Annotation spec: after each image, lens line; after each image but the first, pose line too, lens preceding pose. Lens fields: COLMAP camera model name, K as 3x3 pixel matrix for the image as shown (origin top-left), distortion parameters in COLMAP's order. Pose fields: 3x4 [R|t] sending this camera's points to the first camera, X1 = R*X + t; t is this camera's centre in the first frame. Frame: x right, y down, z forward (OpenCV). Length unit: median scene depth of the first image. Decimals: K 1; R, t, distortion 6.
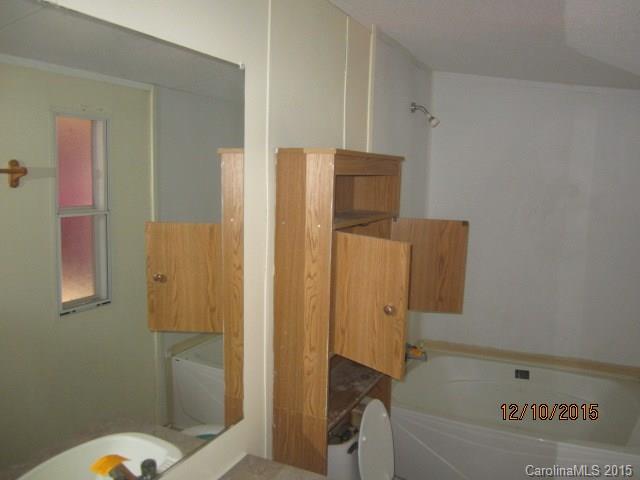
lens RADIAL K [[529.7, 0, 317.9], [0, 529.7, 247.2], [0, 0, 1]] dist [-0.045115, 0.011859]
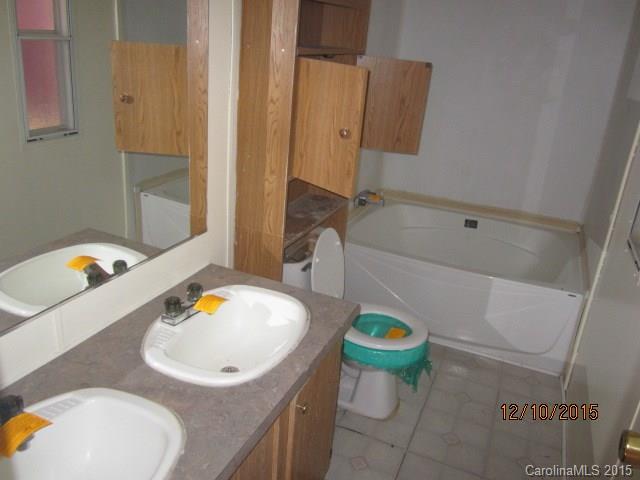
lens RADIAL K [[529.7, 0, 317.9], [0, 529.7, 247.2], [0, 0, 1]] dist [-0.045115, 0.011859]
pose [[0.997377, 0.041071, 0.059596, 0.022220], [-0.054439, 0.968310, 0.243745, 0.069555], [-0.047697, -0.246350, 0.968006, -0.073780]]
